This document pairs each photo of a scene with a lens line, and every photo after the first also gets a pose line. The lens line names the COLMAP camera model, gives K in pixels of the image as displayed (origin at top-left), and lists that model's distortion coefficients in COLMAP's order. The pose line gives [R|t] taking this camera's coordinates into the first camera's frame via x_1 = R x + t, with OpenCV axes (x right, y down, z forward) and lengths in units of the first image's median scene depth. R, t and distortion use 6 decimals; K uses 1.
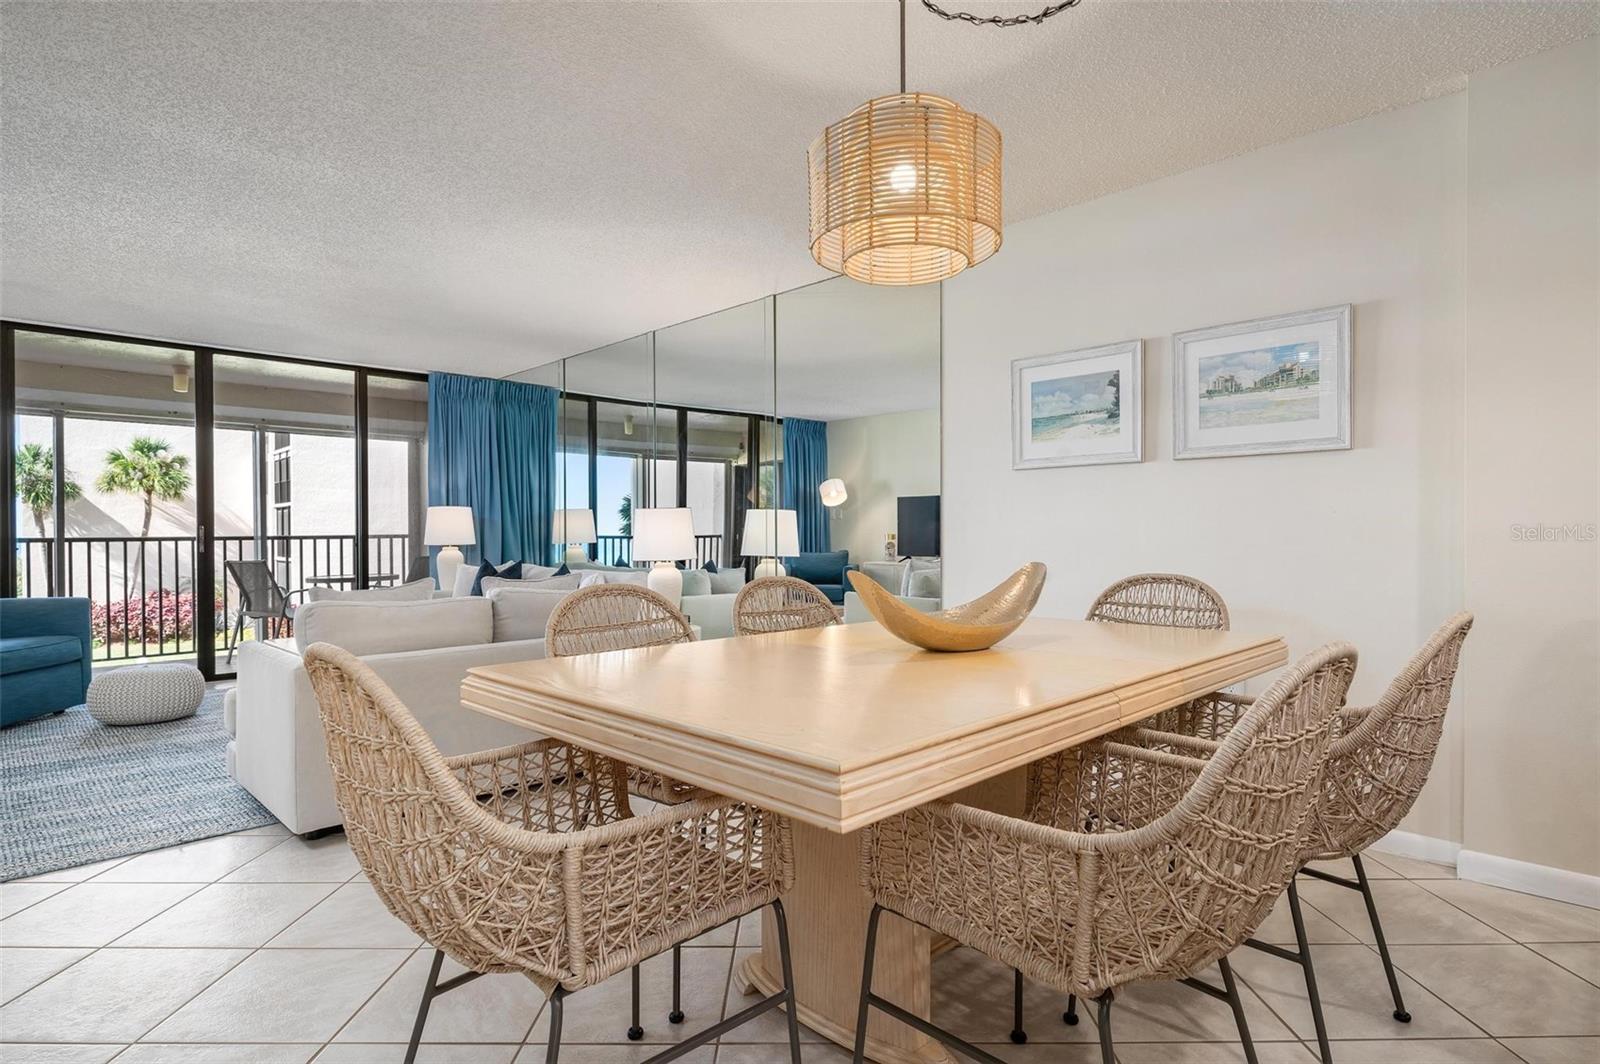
lens RADIAL K [[821.5, 0, 805.9], [0, 821.5, 533.2], [0, 0, 1]] dist [0.008878, -0.003112]
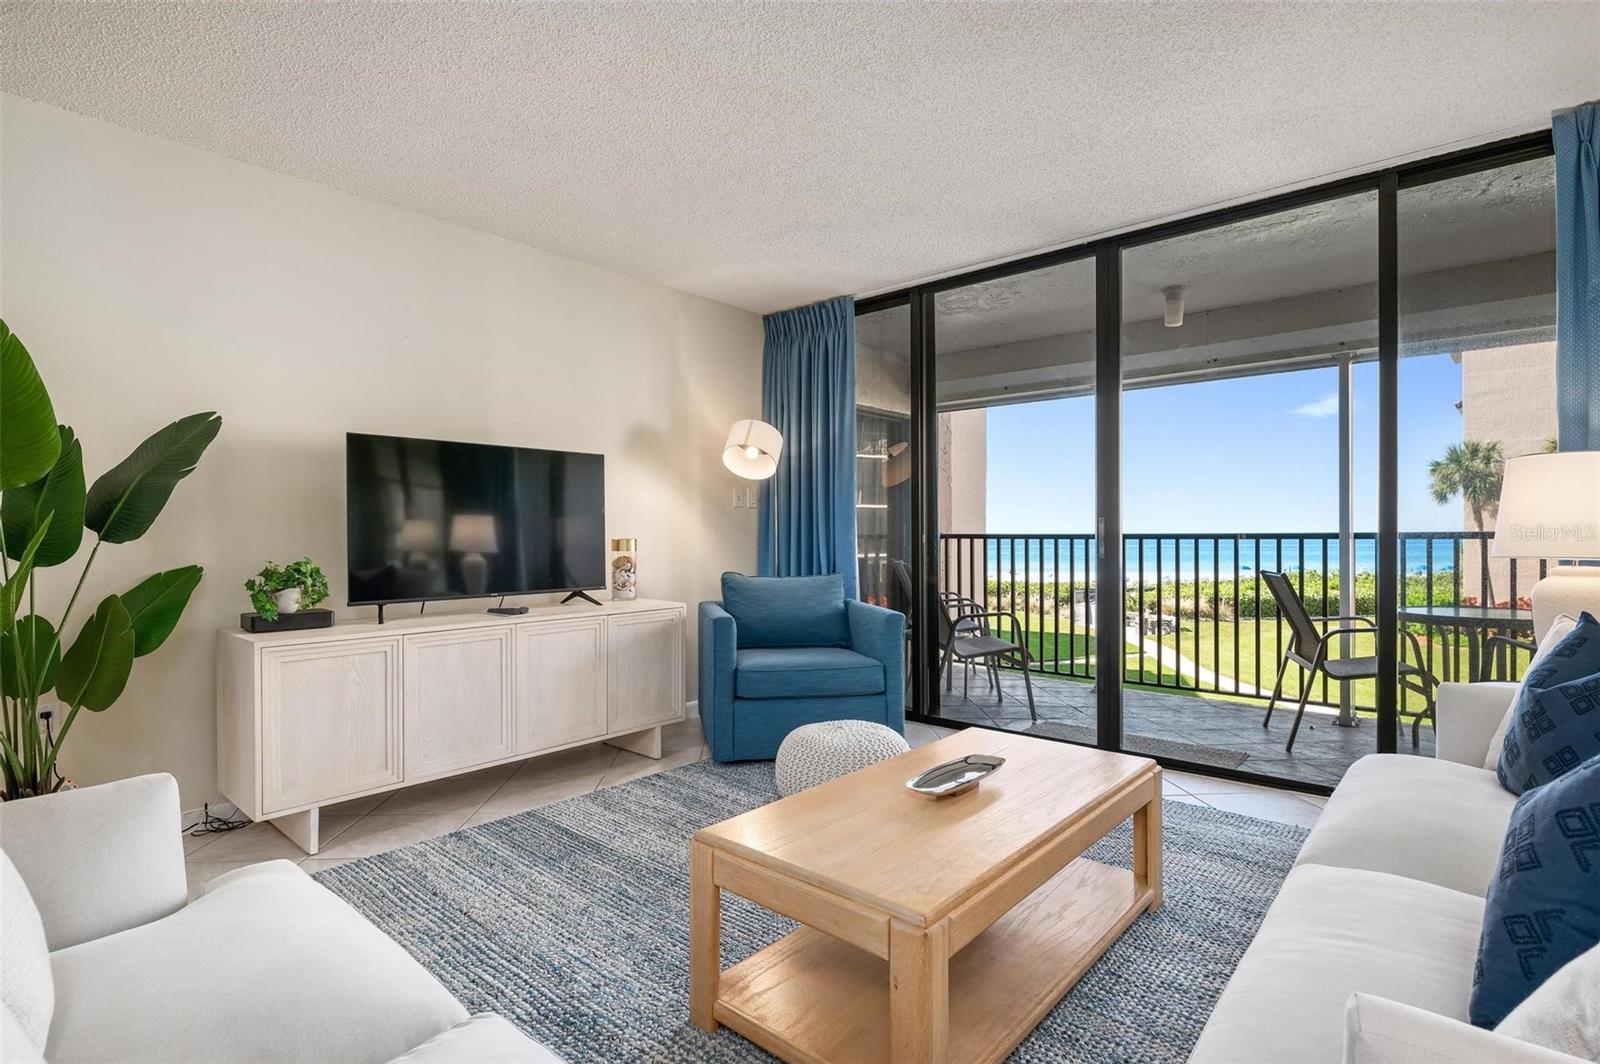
lens RADIAL K [[782.2, 0, 808.3], [0, 782.2, 532.2], [0, 0, 1]] dist [0.004101, -0.004146]
pose [[0.067063, 0.006791, -0.997726, -0.119172], [-0.001549, 0.999976, 0.006702, -0.000512], [0.997748, 0.001096, 0.067071, 0.671904]]
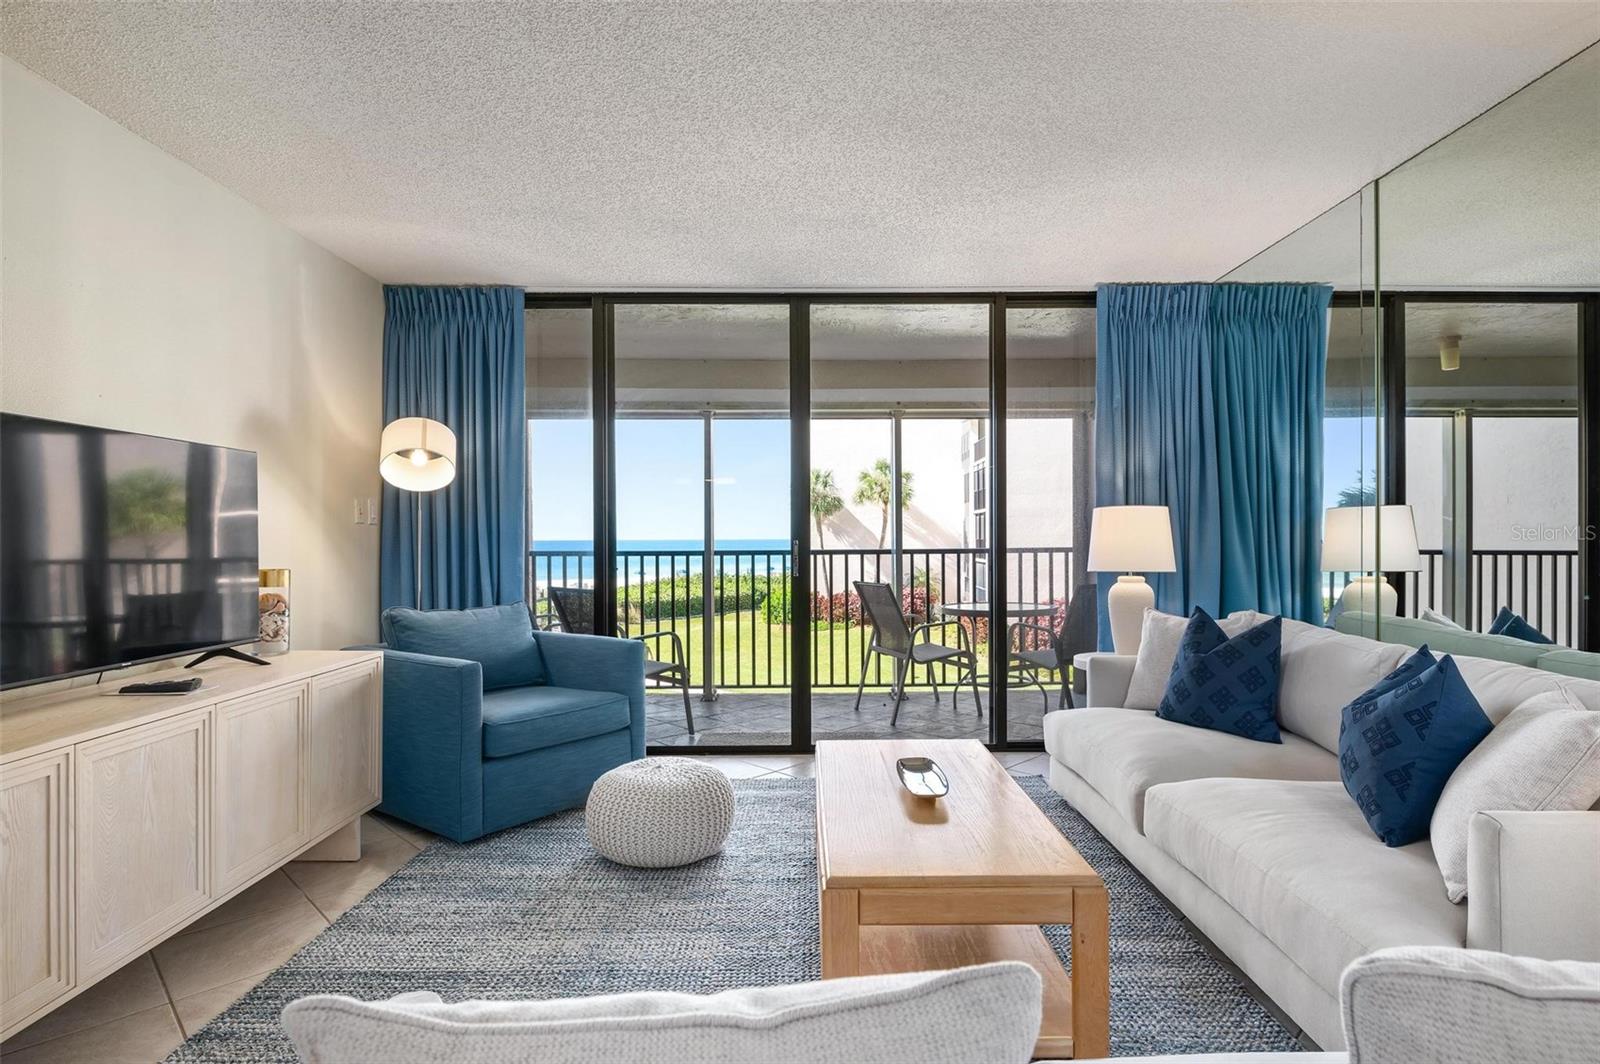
lens RADIAL K [[821.5, 0, 806.5], [0, 821.5, 530.8], [0, 0, 1]] dist [0.008878, -0.003112]
pose [[0.708116, -0.001085, -0.706095, -0.196514], [-0.003951, 0.999977, -0.005498, -0.011653], [0.706085, 0.006683, 0.708096, 0.454511]]
